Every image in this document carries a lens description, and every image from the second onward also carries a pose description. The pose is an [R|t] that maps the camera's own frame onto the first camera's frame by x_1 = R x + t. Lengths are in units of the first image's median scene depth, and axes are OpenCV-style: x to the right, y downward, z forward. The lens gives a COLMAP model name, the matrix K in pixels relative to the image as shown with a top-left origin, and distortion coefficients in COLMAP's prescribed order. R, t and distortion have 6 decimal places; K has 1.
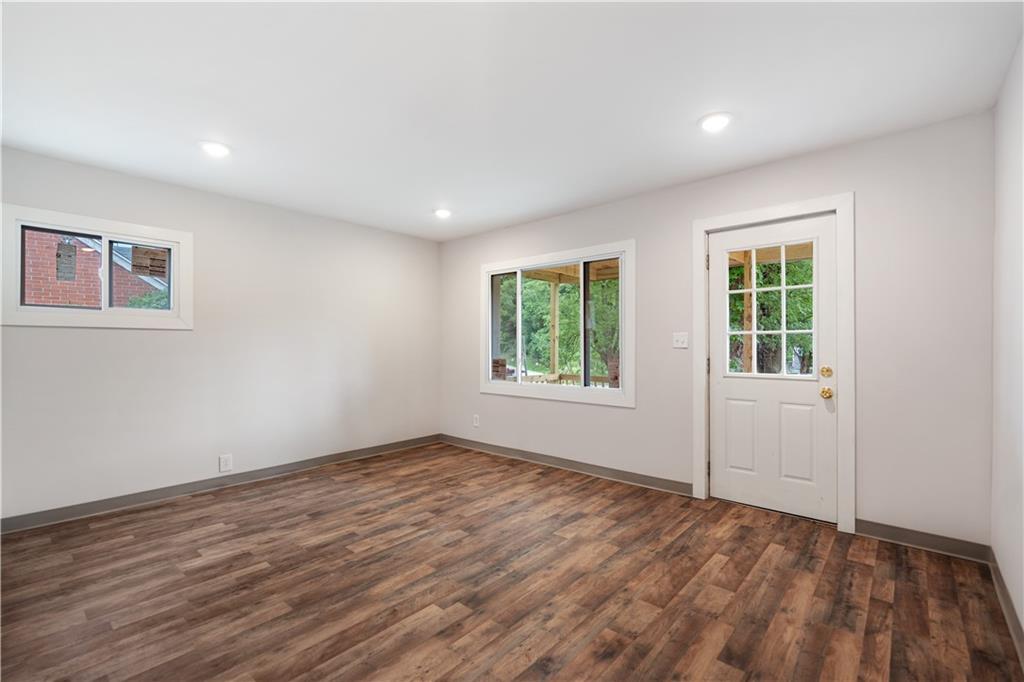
lens RADIAL K [[464.1, 0, 532.3], [0, 464.1, 331.1], [0, 0, 1]] dist [-0.005971, 0.004134]
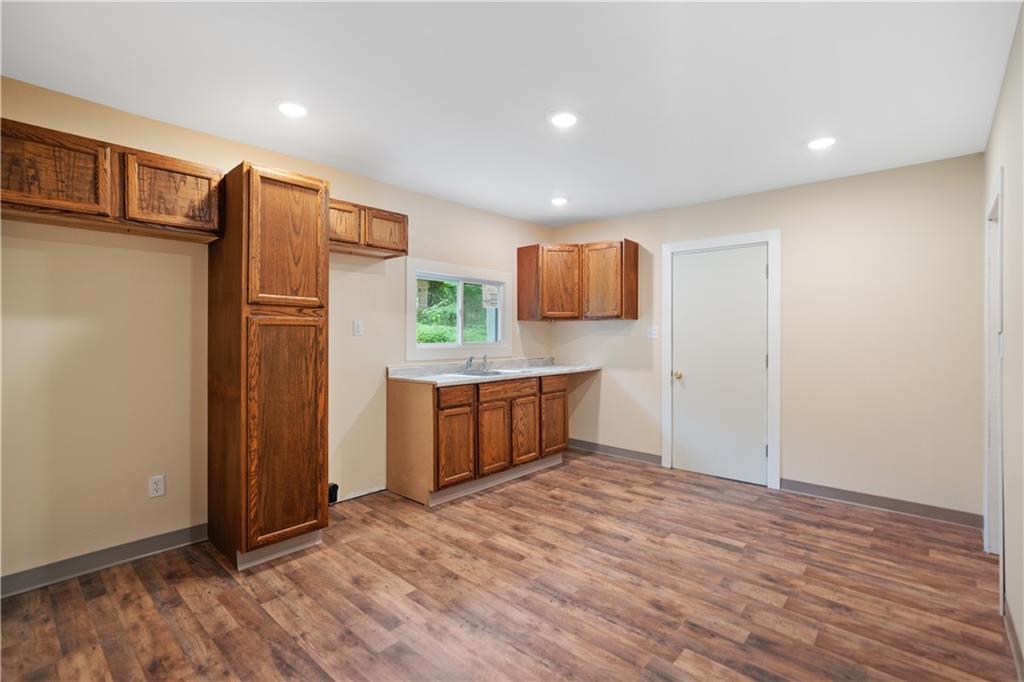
lens RADIAL K [[464.1, 0, 521.2], [0, 464.1, 332.6], [0, 0, 1]] dist [-0.005971, 0.004134]
pose [[-0.024870, -0.005035, -0.999678, 1.137473], [-0.001997, 0.999986, -0.004987, 0.000078], [0.999689, 0.001873, -0.024880, 1.020123]]
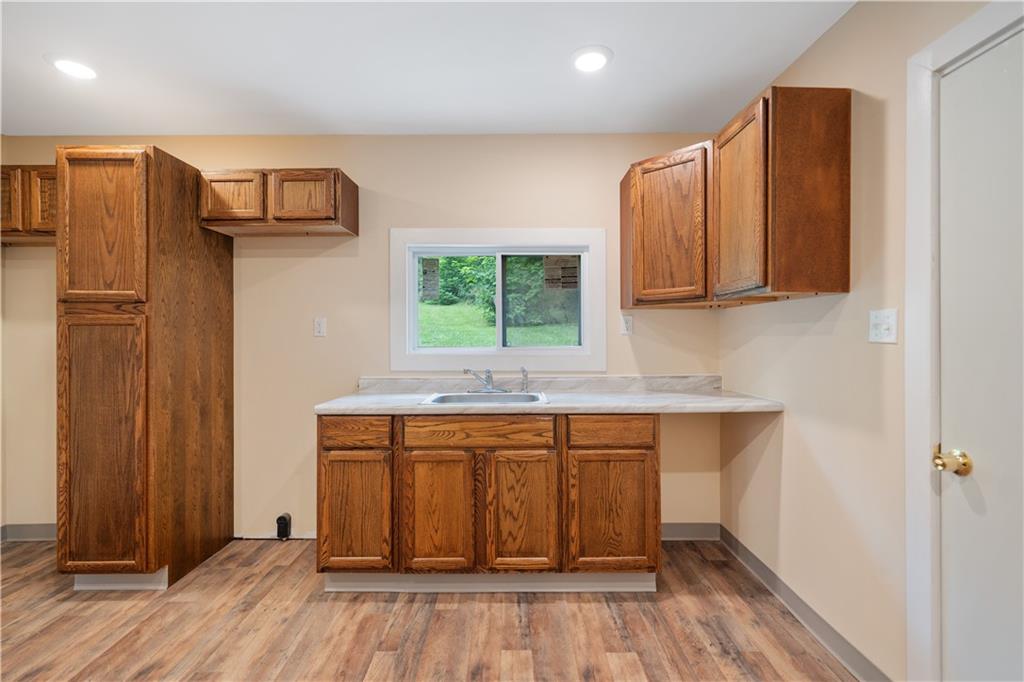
lens RADIAL K [[464.1, 0, 517.0], [0, 464.1, 334.5], [0, 0, 1]] dist [-0.005971, 0.004134]
pose [[-0.766831, -0.000516, -0.641849, -0.087935], [0.002440, 0.999990, -0.003719, 0.004403], [0.641844, -0.004417, -0.766822, 1.766680]]
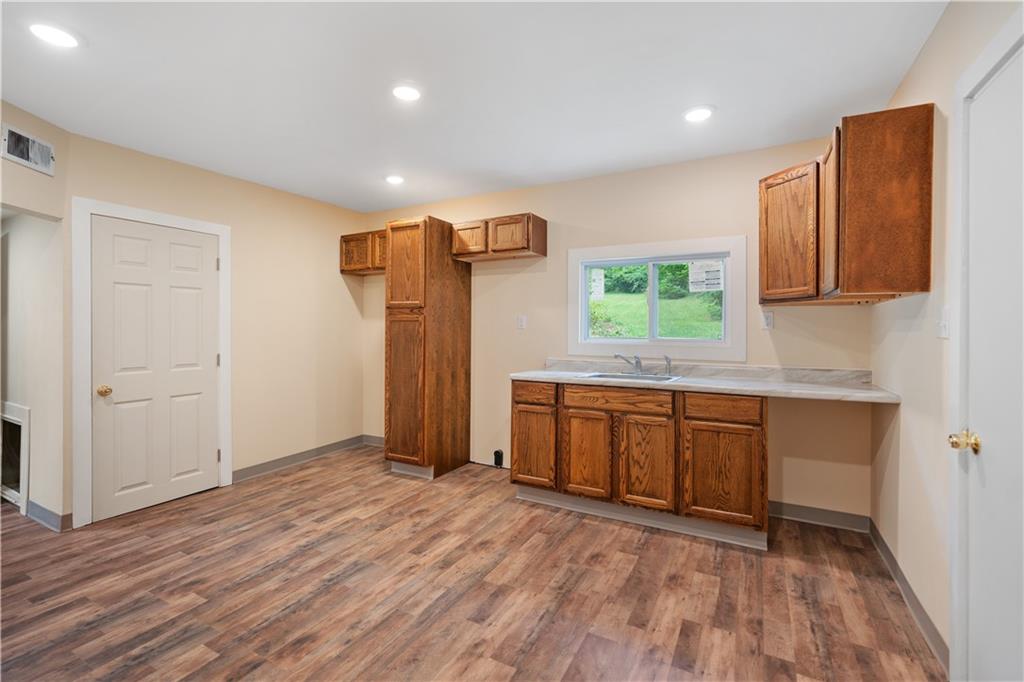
lens RADIAL K [[464.1, 0, 512.8], [0, 464.1, 326.1], [0, 0, 1]] dist [-0.005971, 0.004134]
pose [[-0.981706, -0.008688, -0.190204, -0.111725], [-0.007374, 0.999944, -0.007610, 0.007017], [0.190259, -0.006068, -0.981715, 2.236506]]
